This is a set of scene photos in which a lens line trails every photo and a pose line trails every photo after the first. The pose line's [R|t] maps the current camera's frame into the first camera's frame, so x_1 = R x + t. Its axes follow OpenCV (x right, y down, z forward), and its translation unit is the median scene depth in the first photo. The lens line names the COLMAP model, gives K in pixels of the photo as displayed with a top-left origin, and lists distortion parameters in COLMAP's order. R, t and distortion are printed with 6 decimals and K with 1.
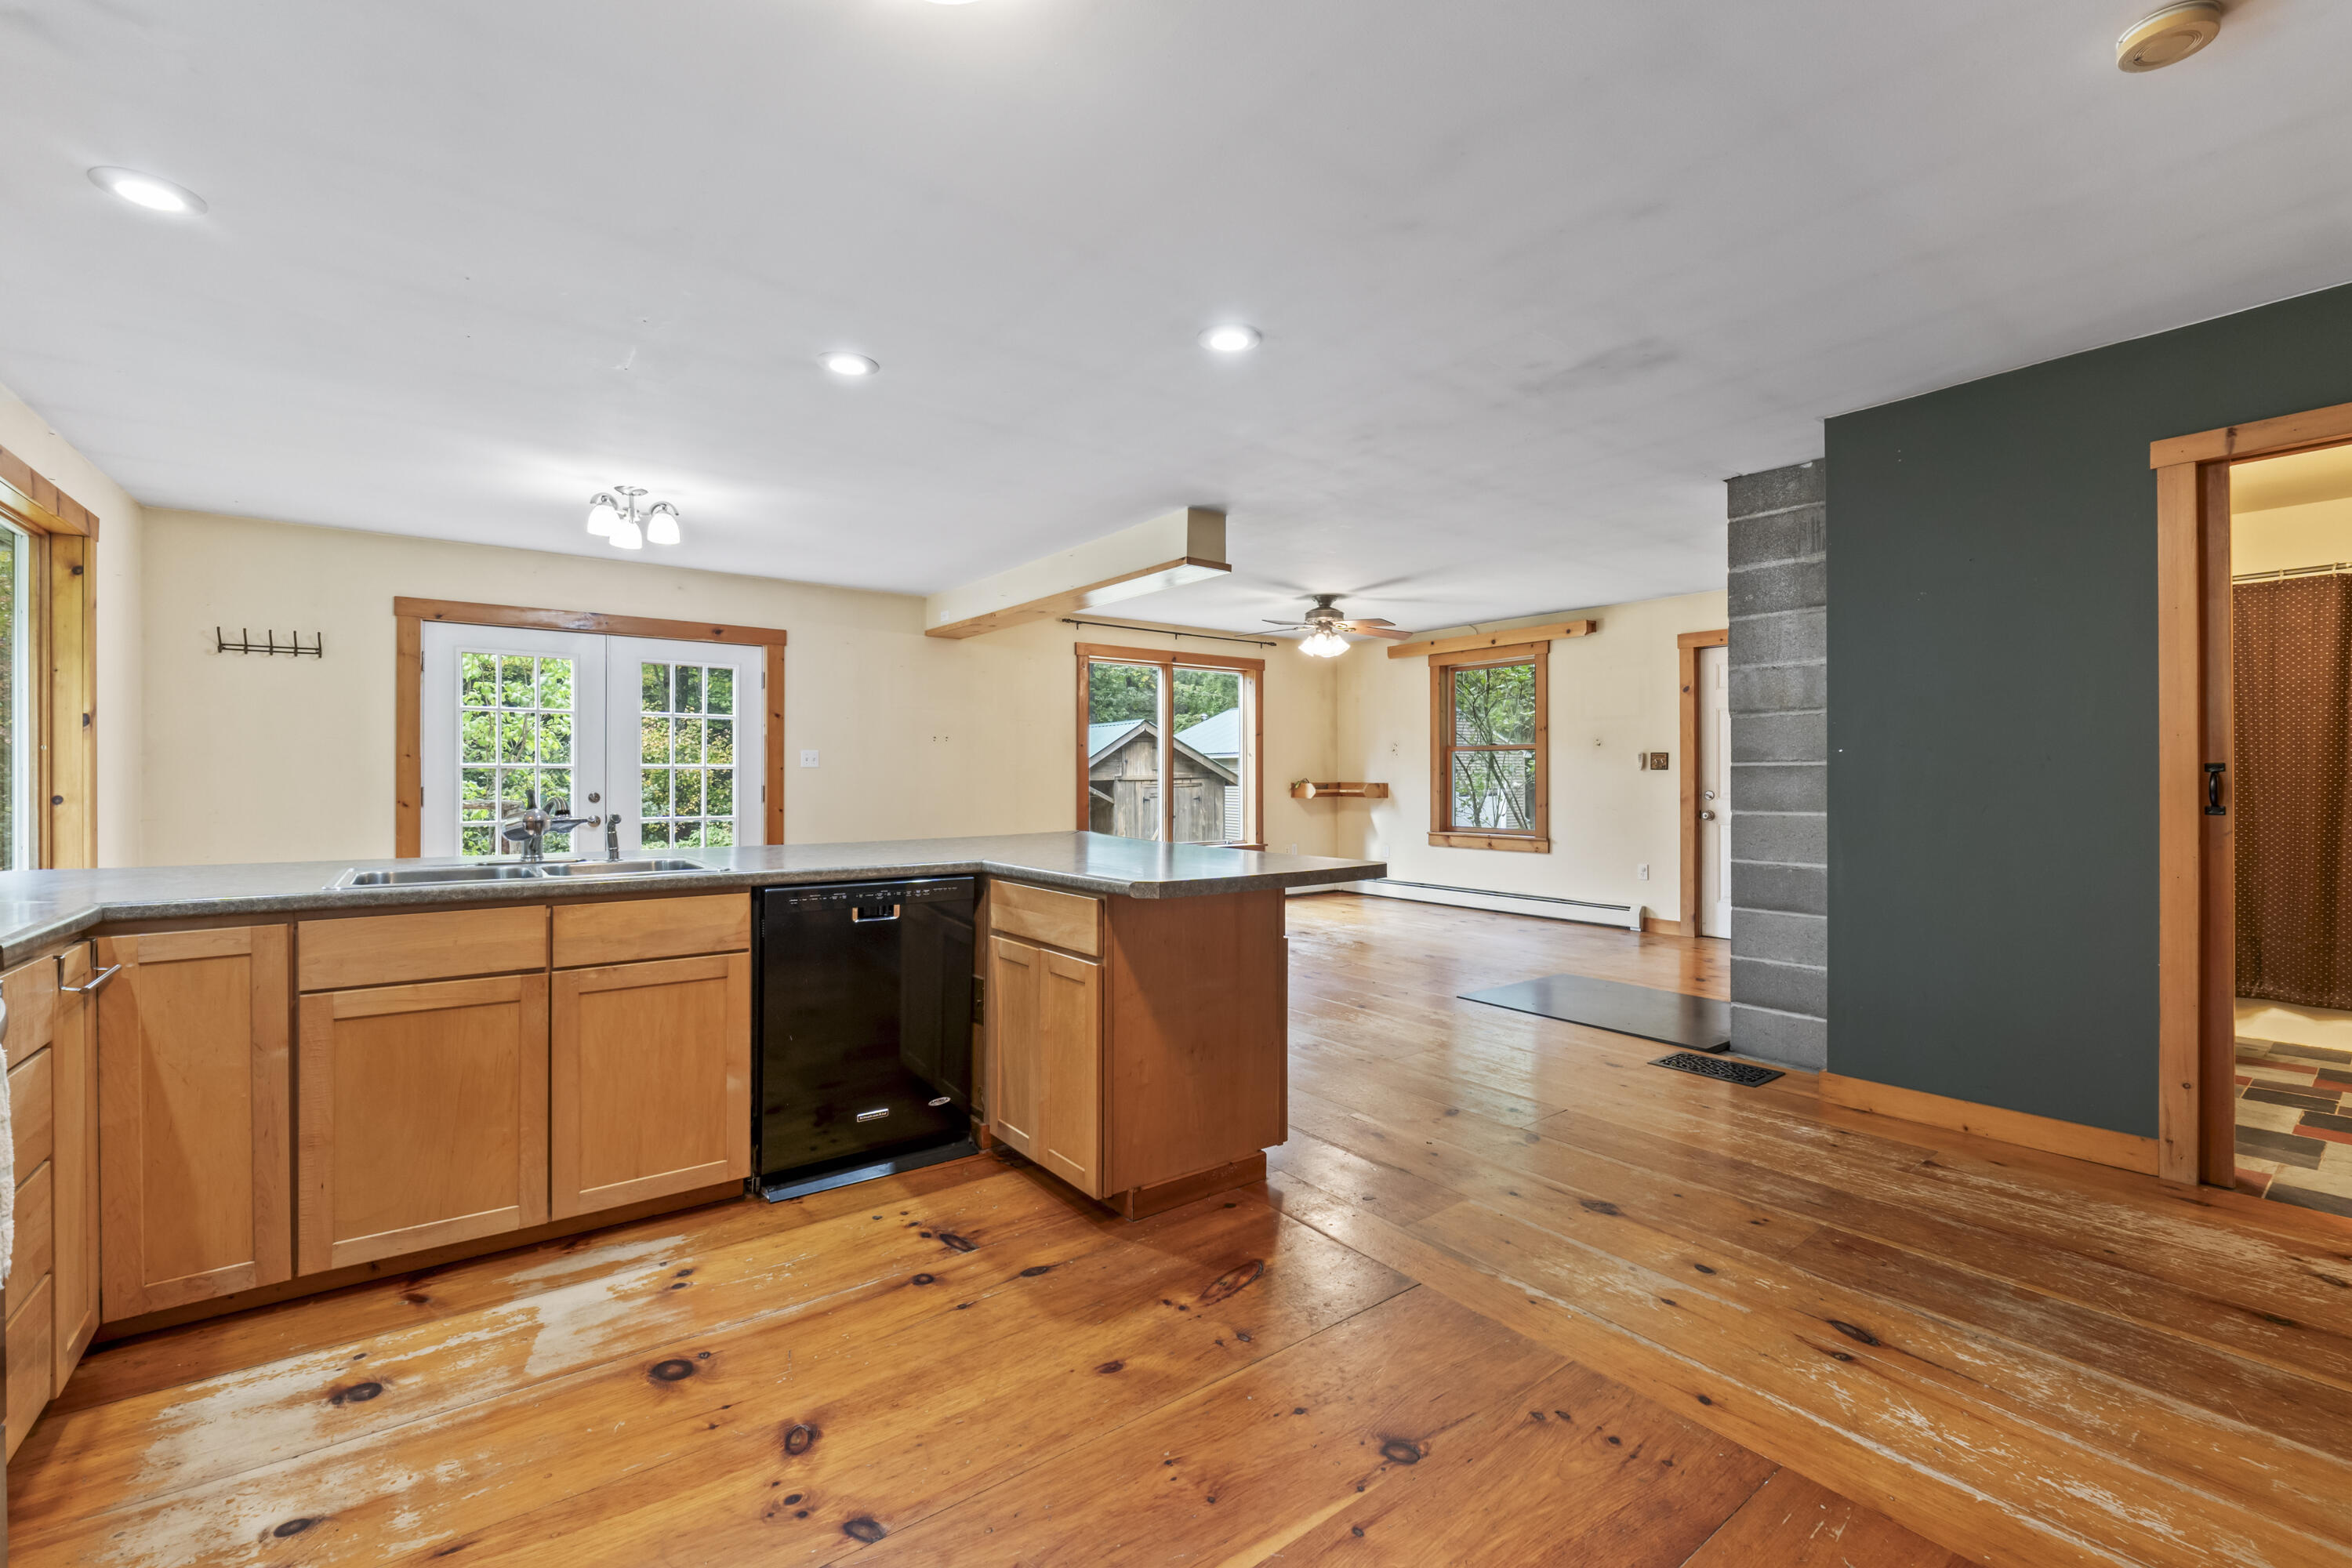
lens RADIAL K [[997.7, 0, 1170.1], [0, 997.7, 783.0], [0, 0, 1]] dist [-0.002822, -0.000155]
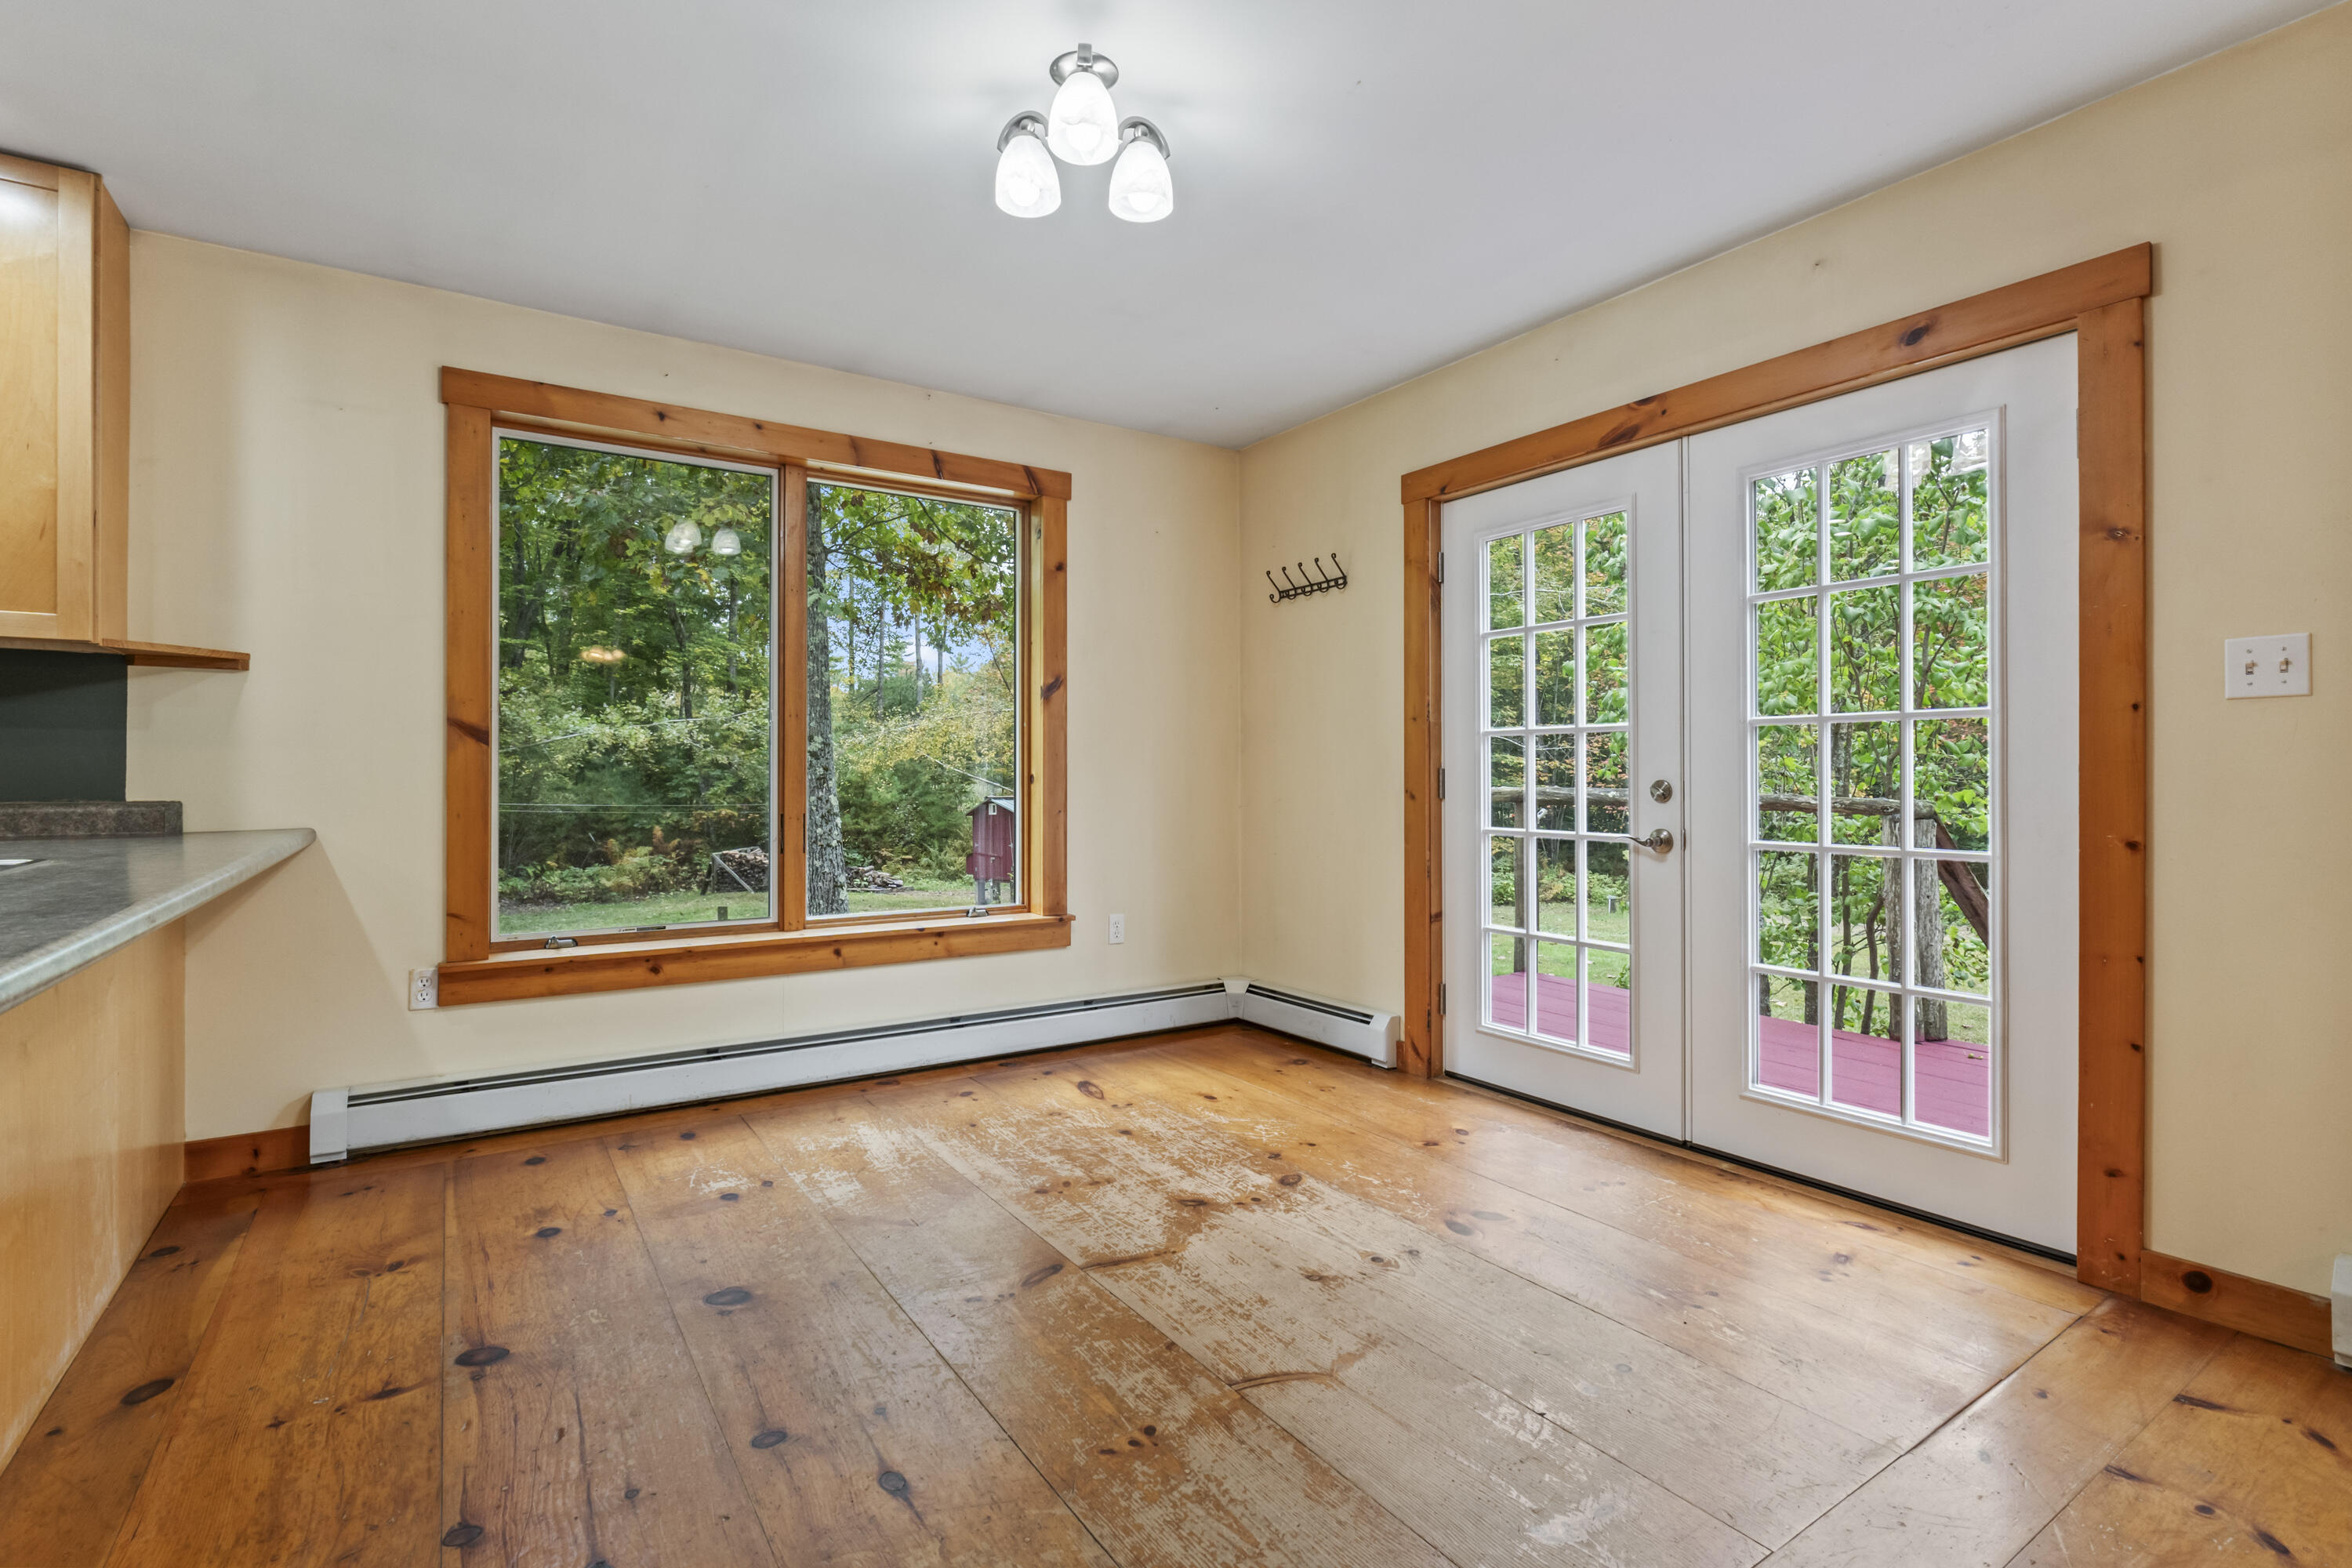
lens RADIAL K [[1087.4, 0, 1173.6], [0, 1087.4, 778.2], [0, 0, 1]] dist [-0.005615, -0.001035]
pose [[-0.053230, -0.002672, -0.998579, -0.127807], [-0.008374, 0.999962, -0.002229, 0.026983], [0.998547, 0.008244, -0.053251, 1.840670]]
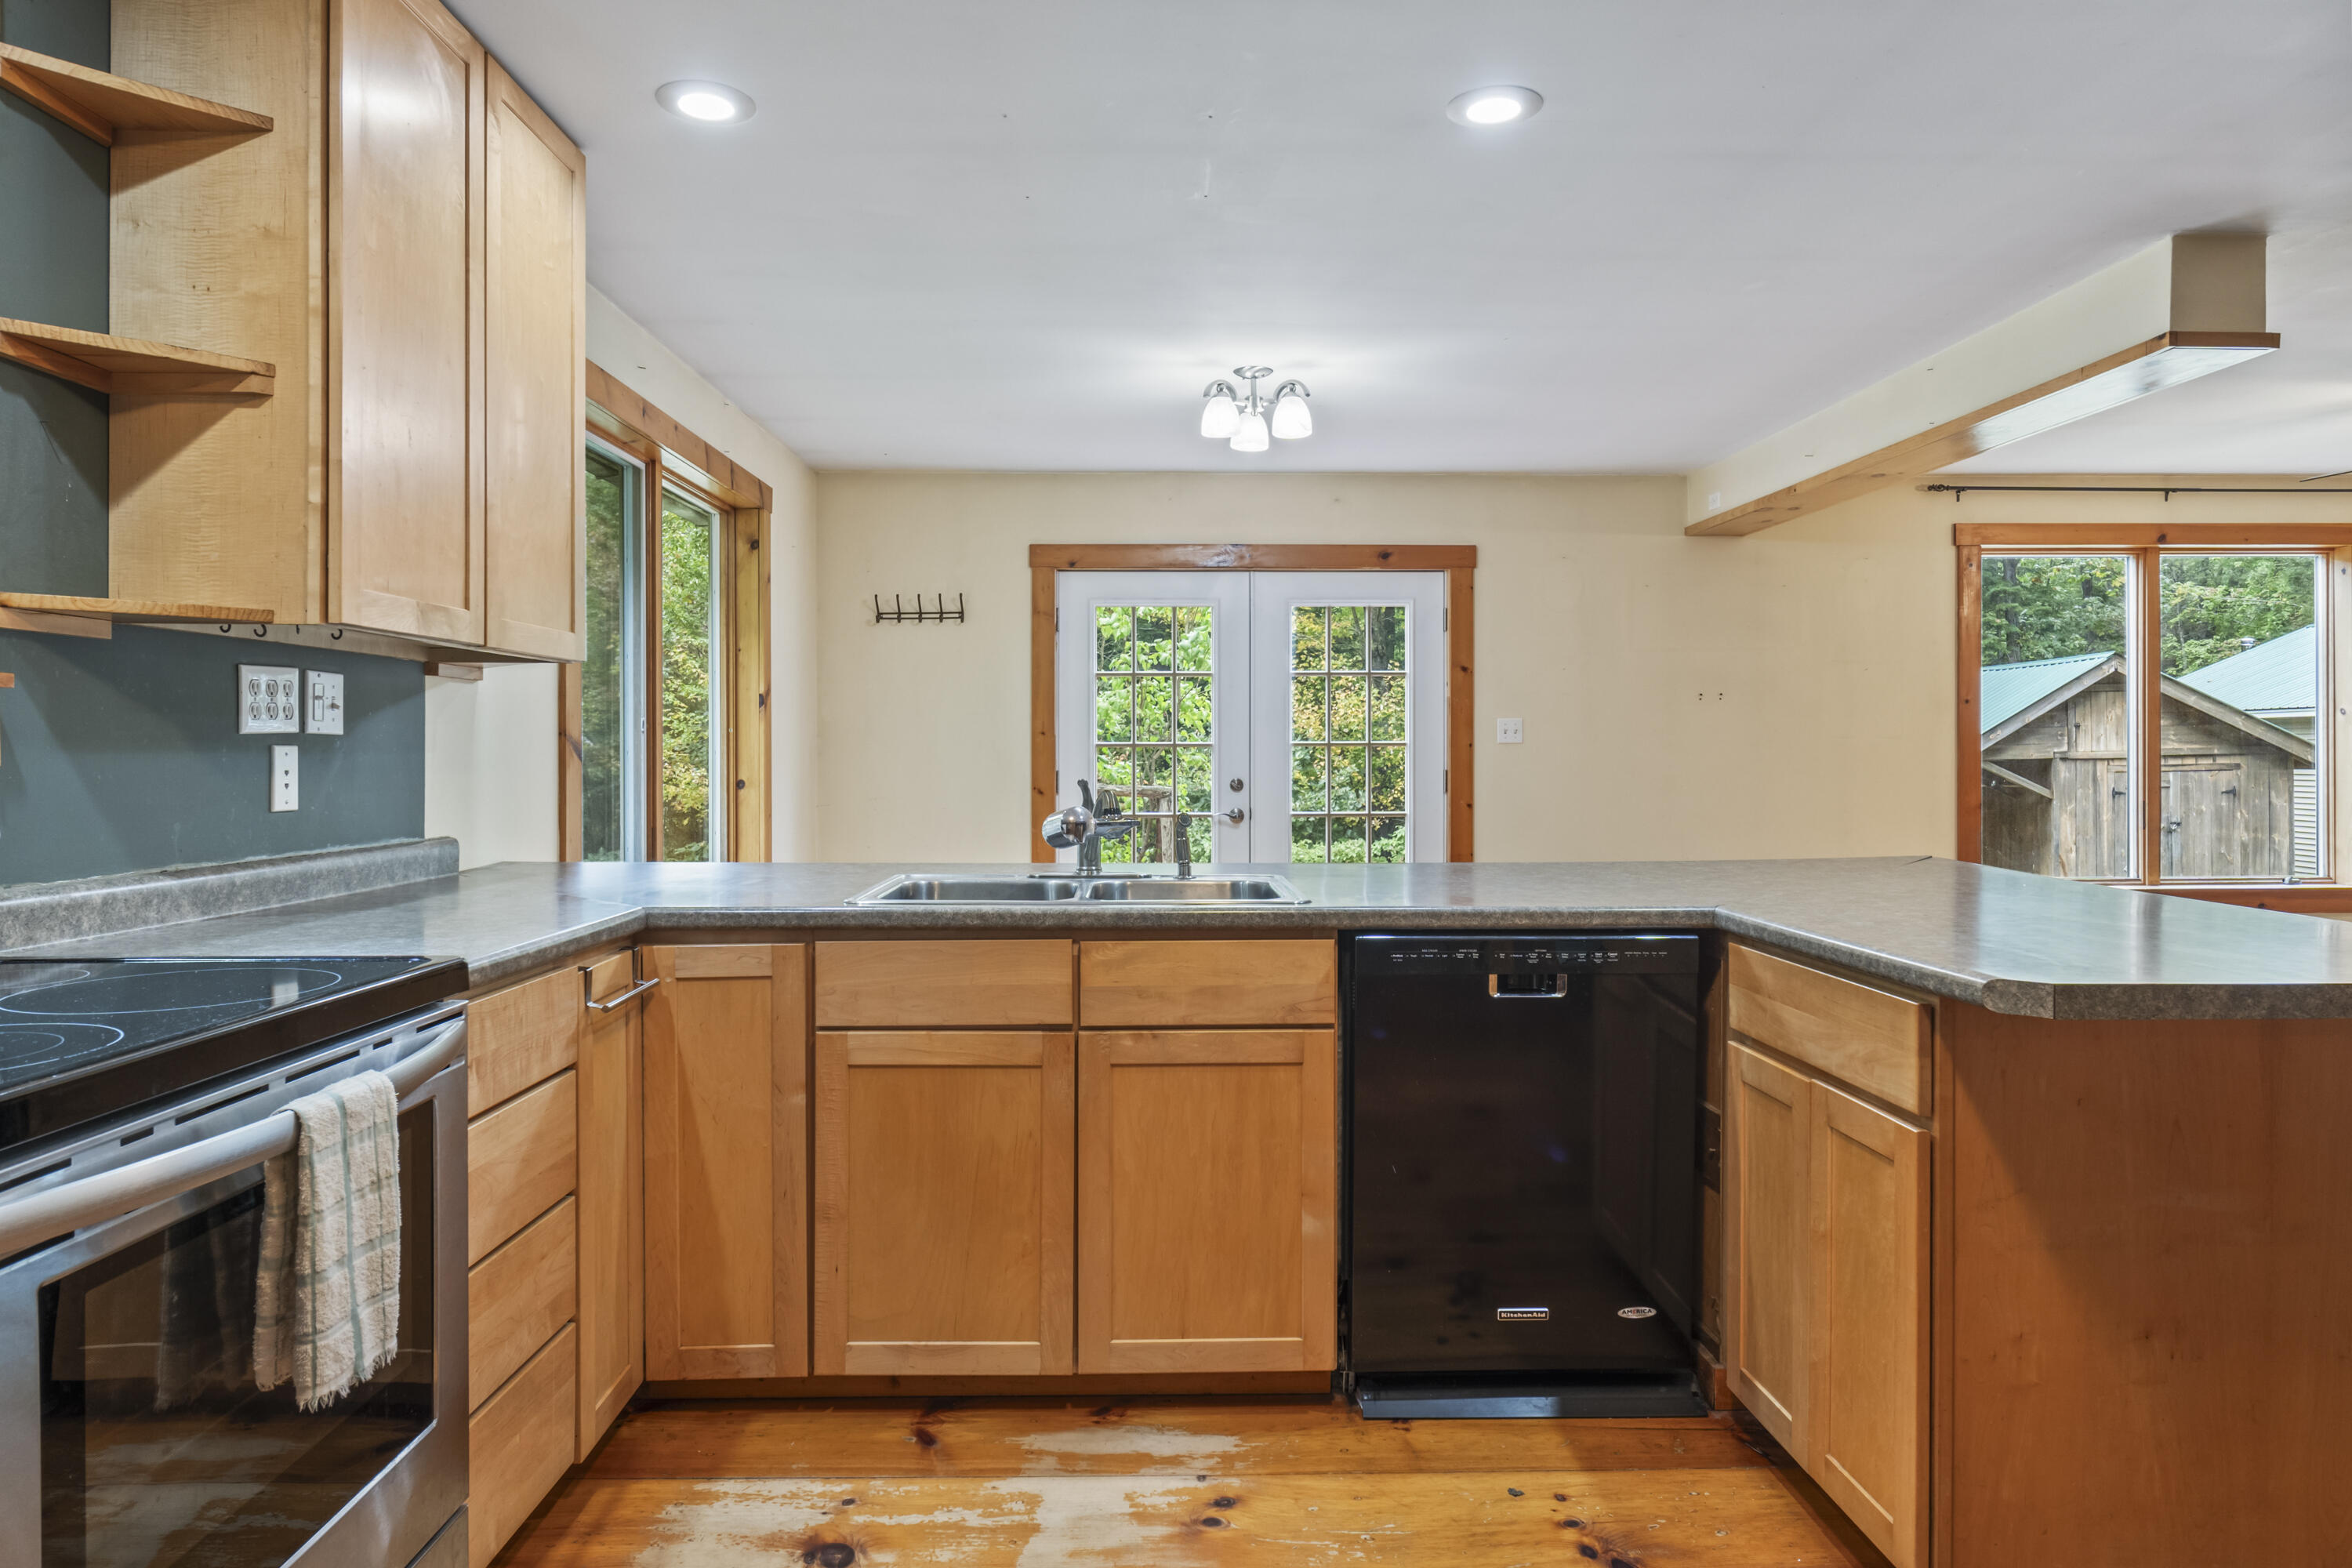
lens RADIAL K [[1422.3, 0, 1177.4], [0, 1422.3, 759.8], [0, 0, 1]] dist [0.000453, -0.003048]
pose [[0.816403, -0.000256, -0.577482, 0.036802], [-0.000356, 0.999999, -0.000947, -0.007771], [0.577482, 0.000978, 0.816403, 0.174796]]
